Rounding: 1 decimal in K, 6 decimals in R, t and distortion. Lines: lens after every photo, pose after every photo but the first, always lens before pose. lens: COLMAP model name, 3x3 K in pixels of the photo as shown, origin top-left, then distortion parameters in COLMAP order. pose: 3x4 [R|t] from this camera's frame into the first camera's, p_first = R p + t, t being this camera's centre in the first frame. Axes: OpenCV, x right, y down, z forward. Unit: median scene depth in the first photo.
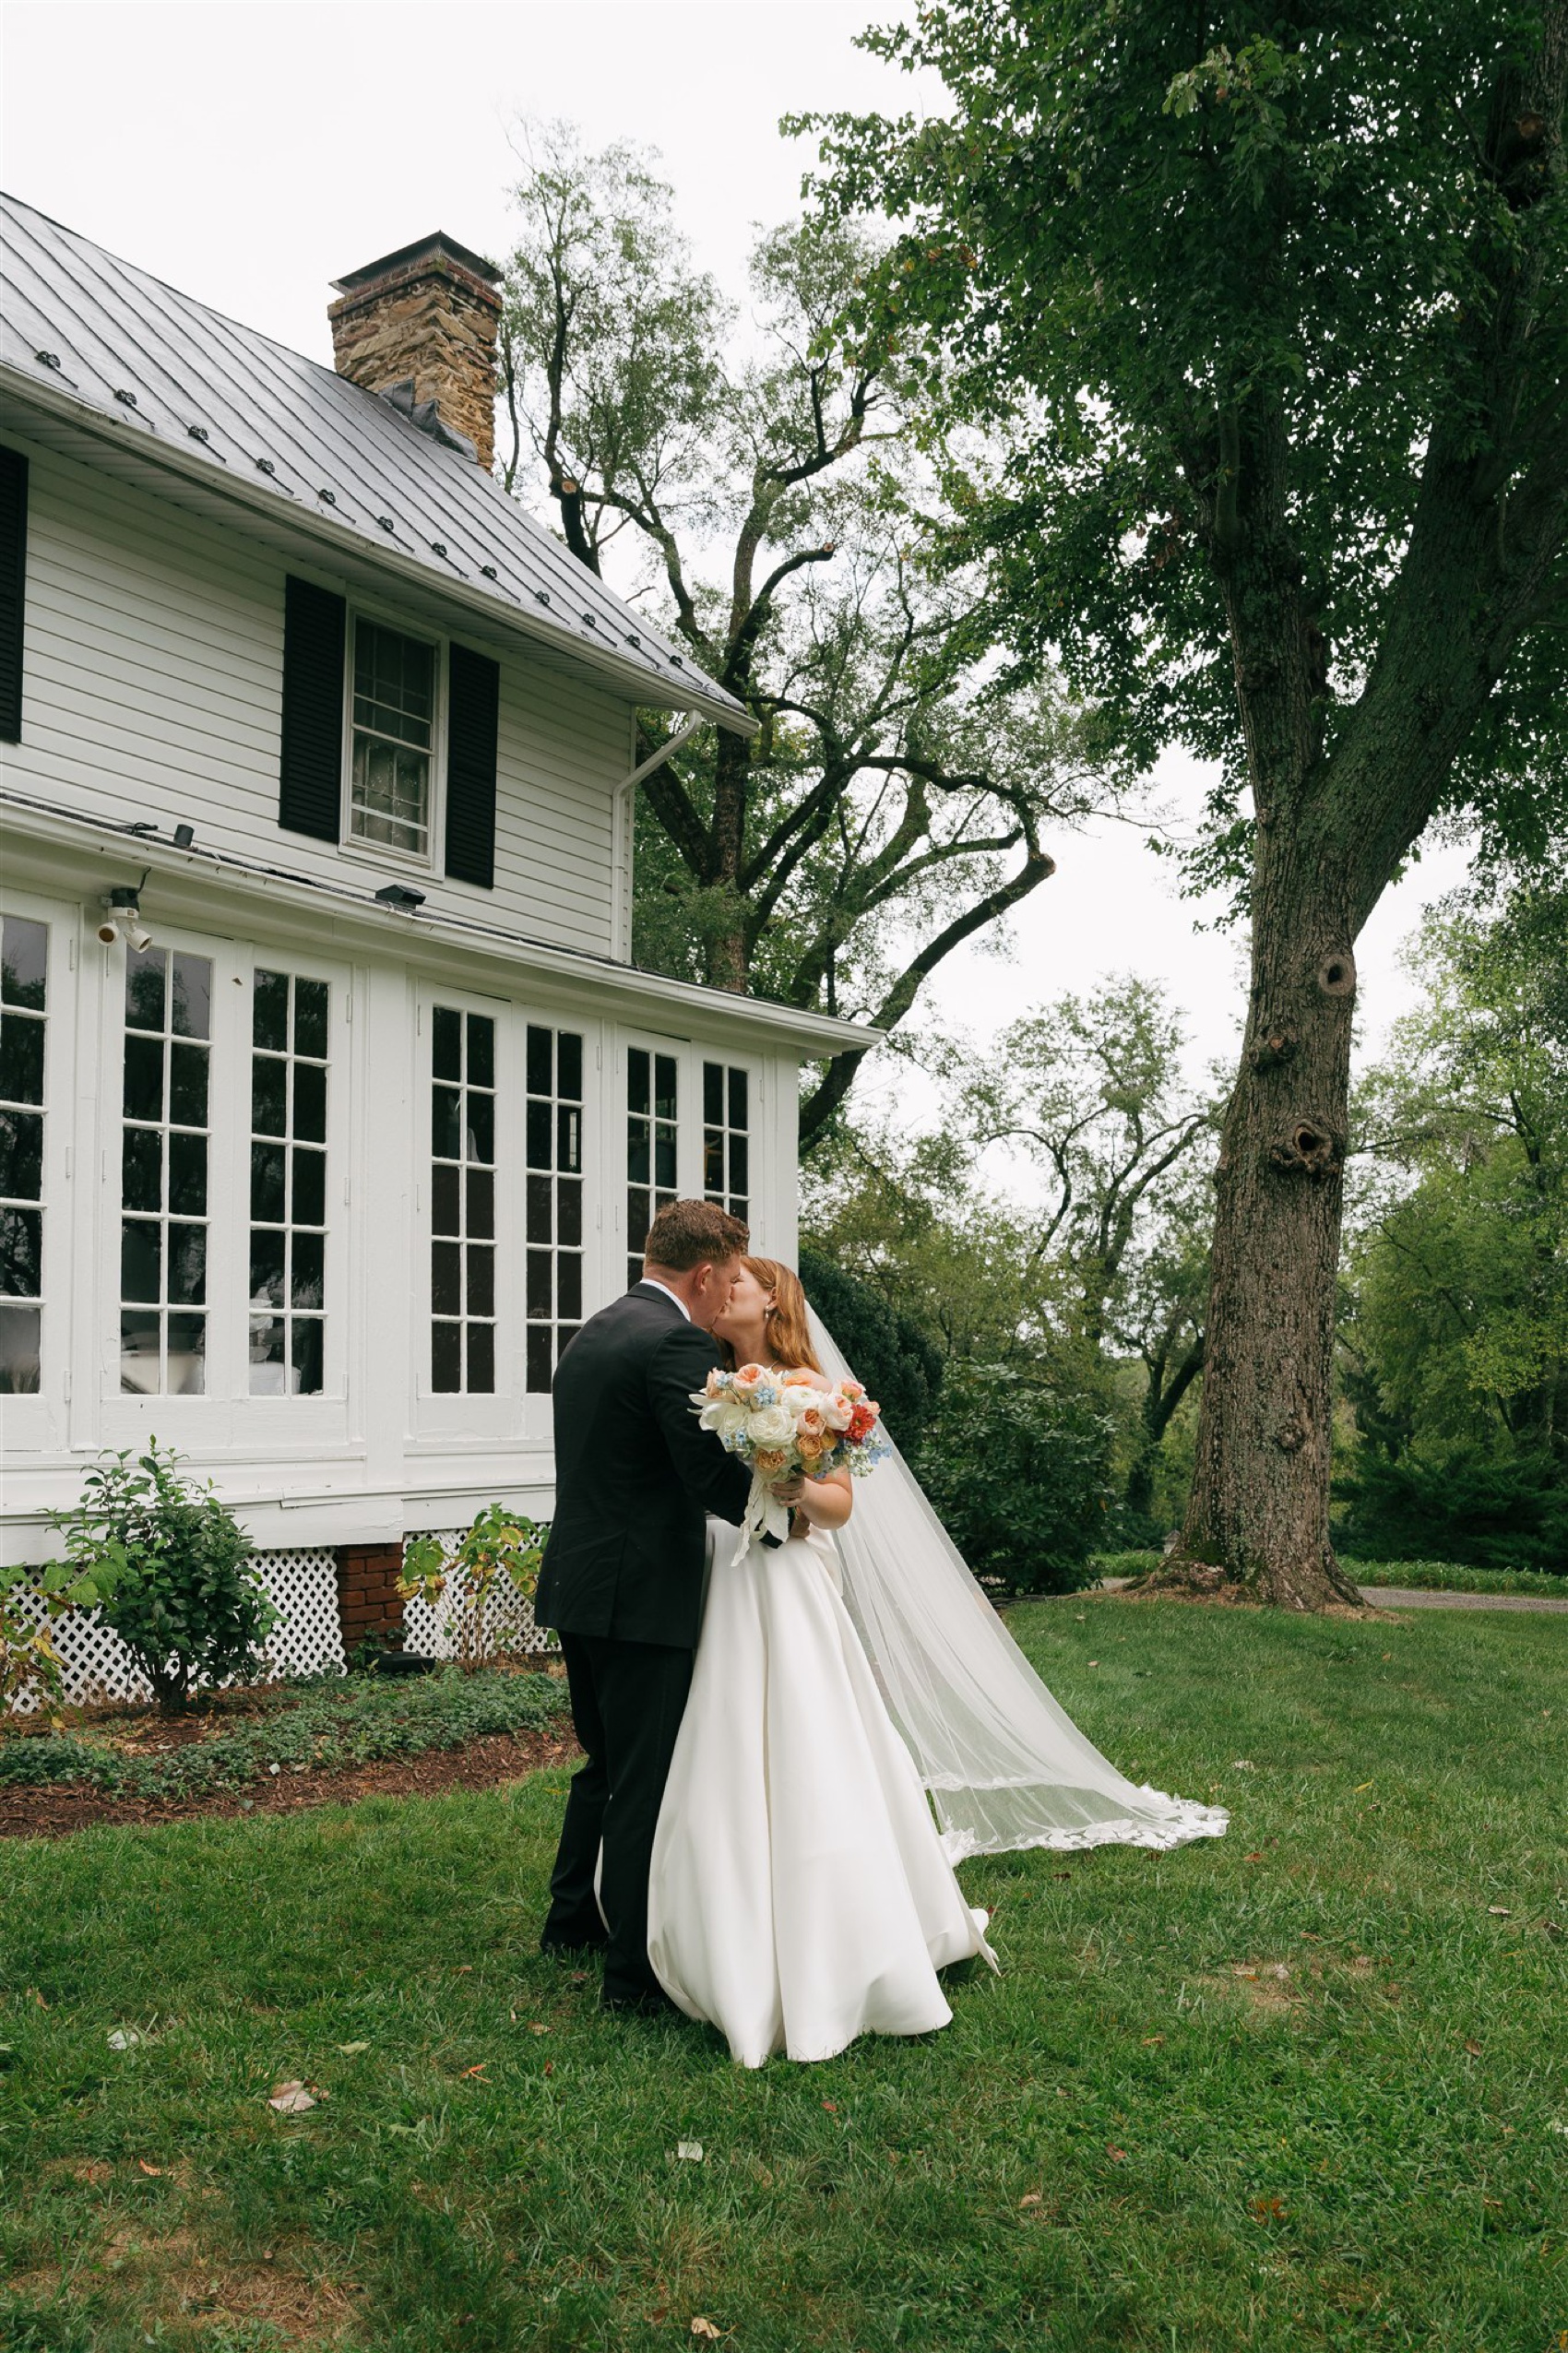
lens RADIAL K [[2028.5, 0, 784.0], [0, 2028.5, 1176.5], [0, 0, 1]] dist [-0.039795, 0.015288]
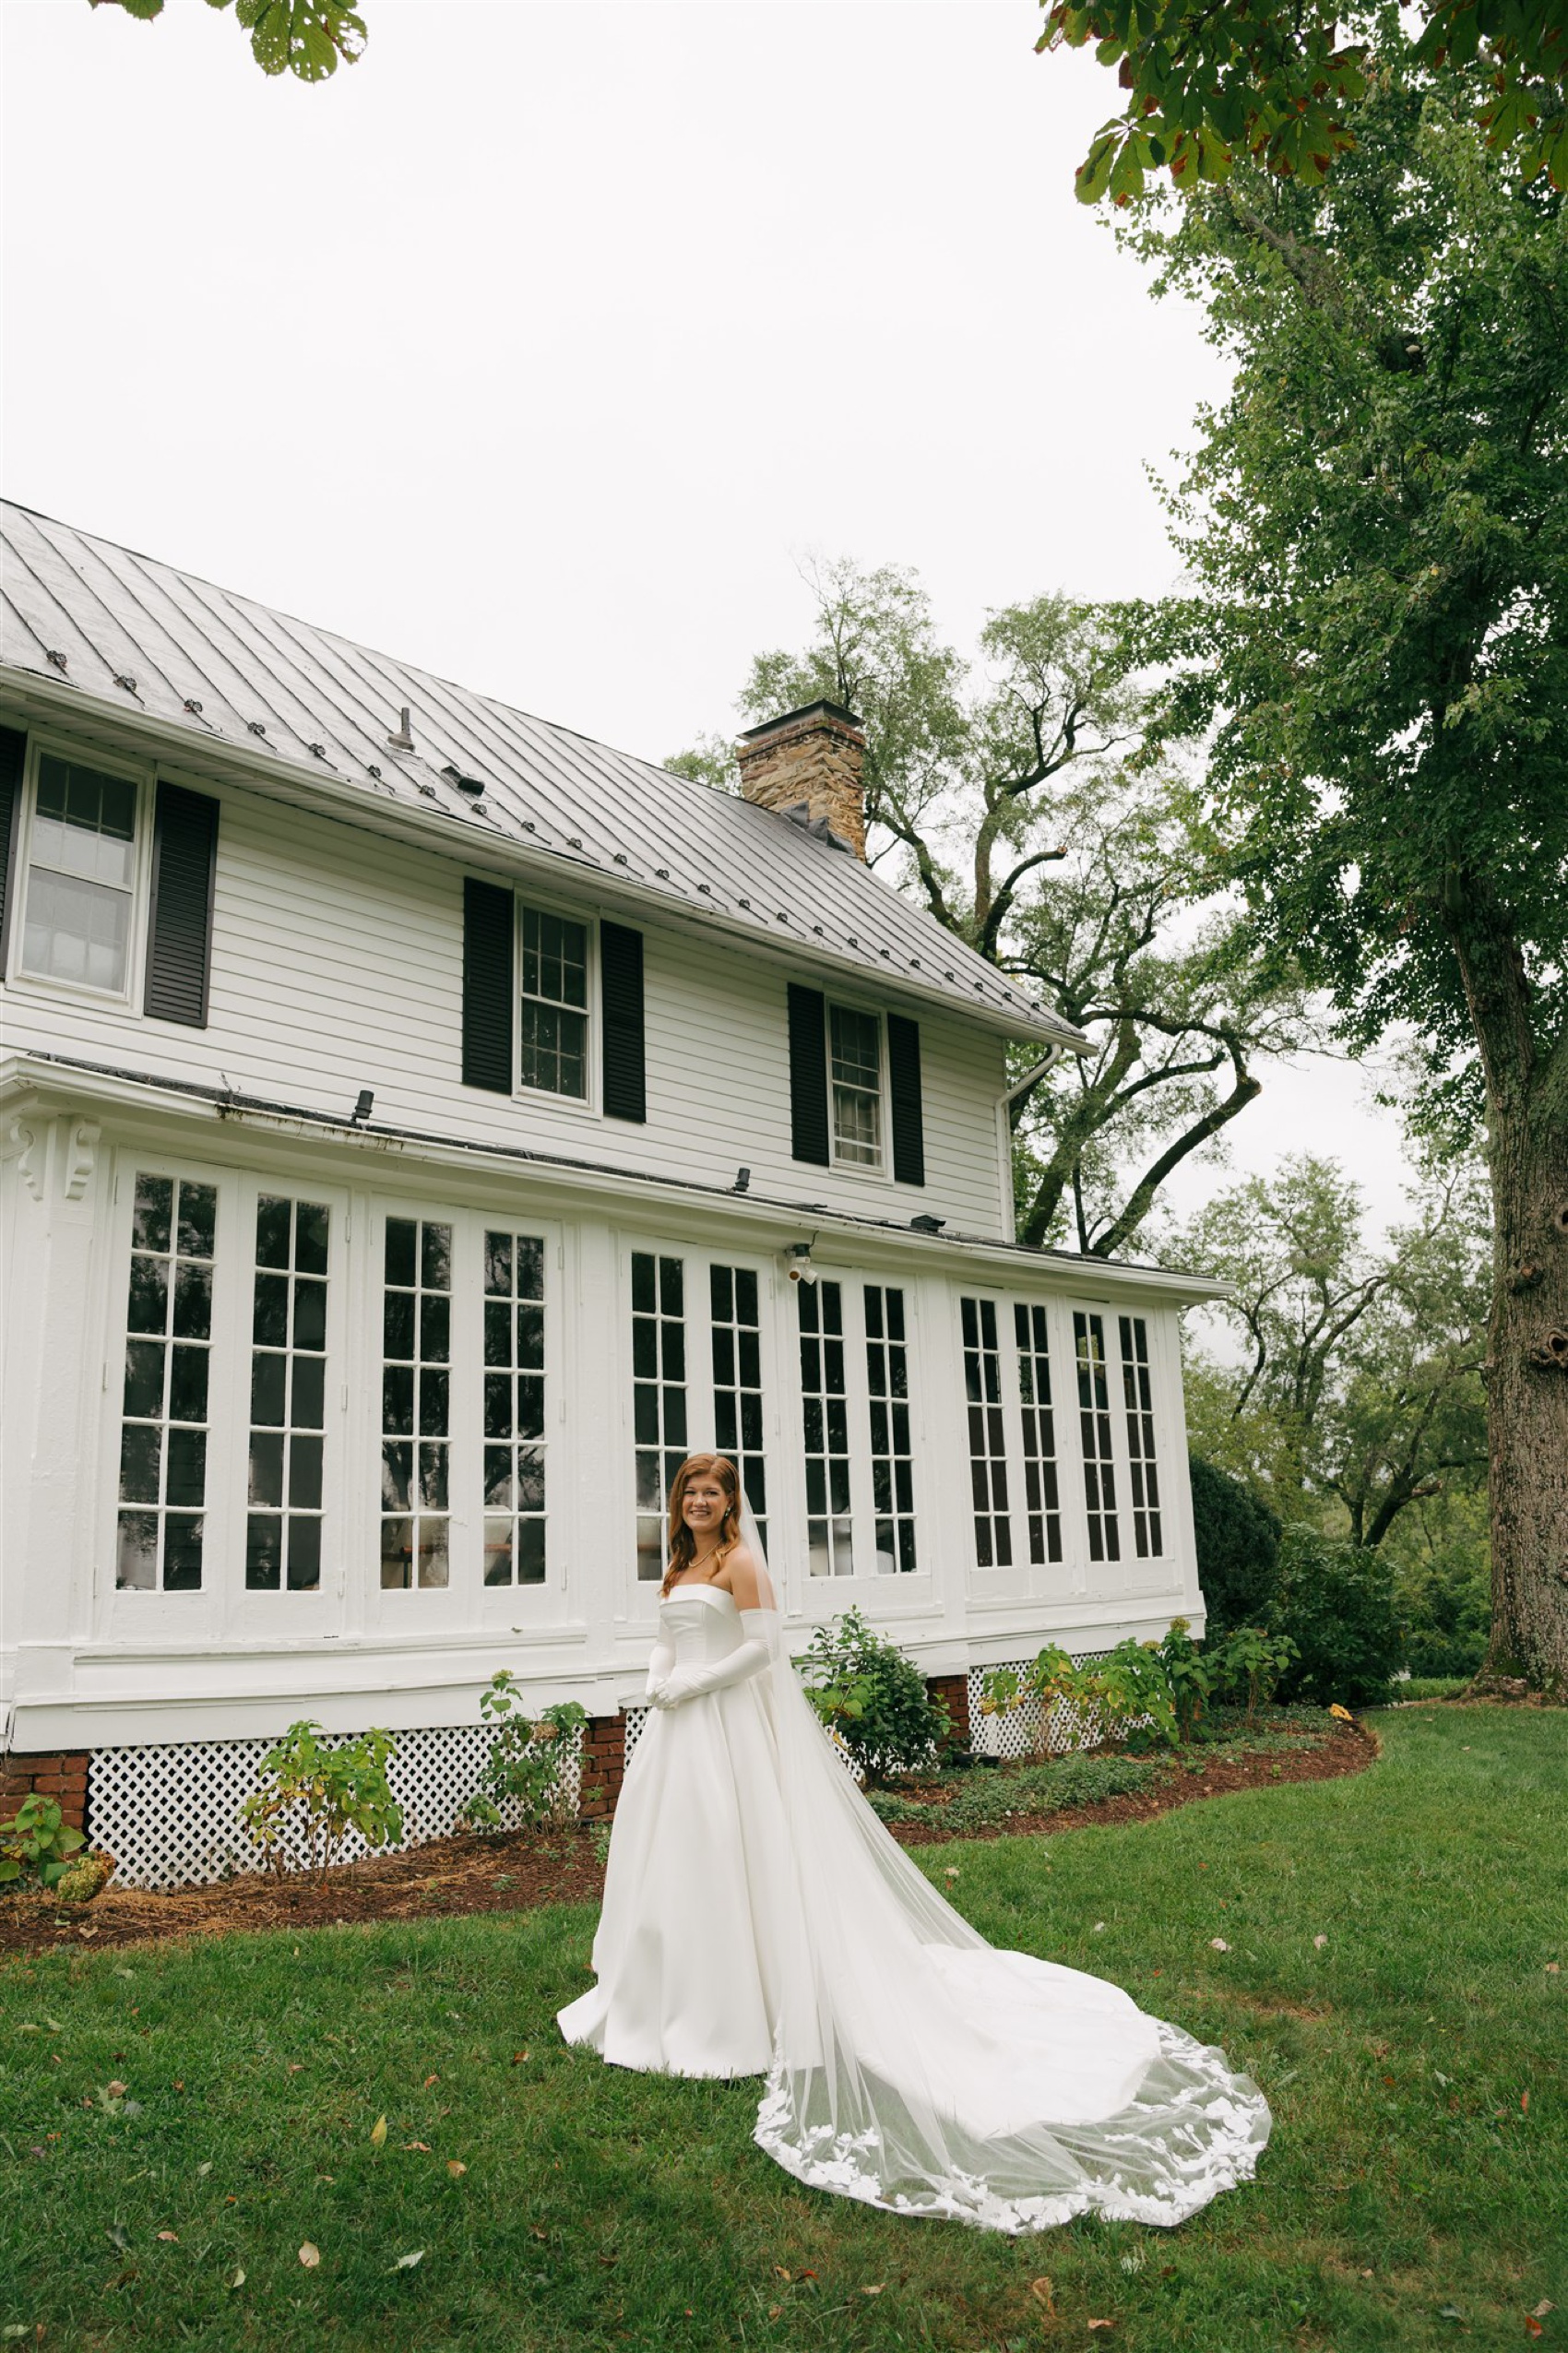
lens RADIAL K [[1771.7, 0, 782.5], [0, 1771.7, 1067.2], [0, 0, 1]] dist [-0.088499, 0.074150]
pose [[0.991369, -0.062530, -0.115228, -0.072894], [0.043216, 0.985666, -0.163080, -0.022977], [0.123774, 0.156693, 0.979861, -0.149177]]
